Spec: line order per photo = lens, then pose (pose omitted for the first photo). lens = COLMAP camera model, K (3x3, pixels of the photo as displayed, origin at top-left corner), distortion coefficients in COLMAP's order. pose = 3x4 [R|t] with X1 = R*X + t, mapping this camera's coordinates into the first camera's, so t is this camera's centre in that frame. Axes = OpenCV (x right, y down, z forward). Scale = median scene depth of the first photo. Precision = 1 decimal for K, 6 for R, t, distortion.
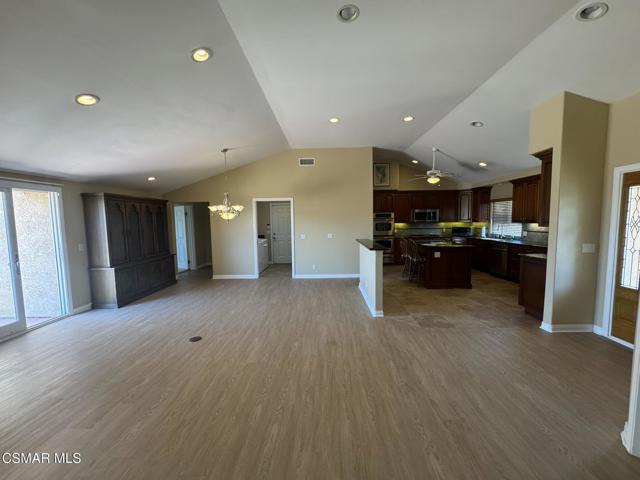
lens RADIAL K [[254.2, 0, 321.4], [0, 254.2, 239.2], [0, 0, 1]] dist [-0.001431, 0.000358]
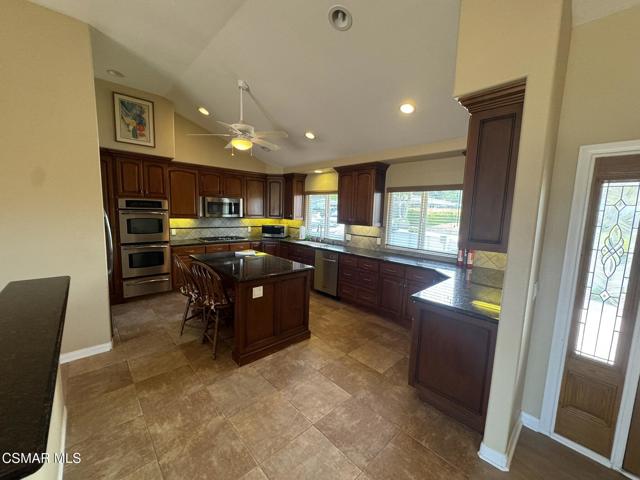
lens RADIAL K [[254.2, 0, 318.9], [0, 254.2, 240.6], [0, 0, 1]] dist [-0.001431, 0.000358]
pose [[0.717979, -0.046475, 0.694511, 0.143656], [0.011526, 0.998425, 0.054897, -0.046353], [-0.695969, -0.031410, 0.717385, 0.402347]]
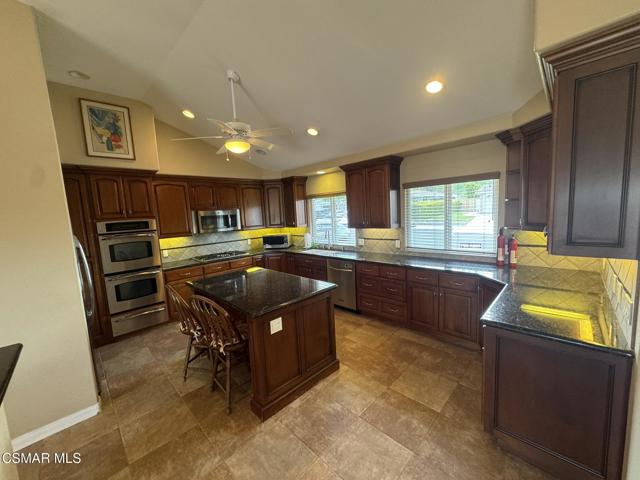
lens RADIAL K [[254.2, 0, 319.0], [0, 254.2, 240.9], [0, 0, 1]] dist [-0.001431, 0.000358]
pose [[0.696446, -0.104805, 0.709915, 0.165817], [0.098945, 0.993853, 0.049655, -0.060192], [-0.710755, 0.035661, 0.702535, 0.475340]]
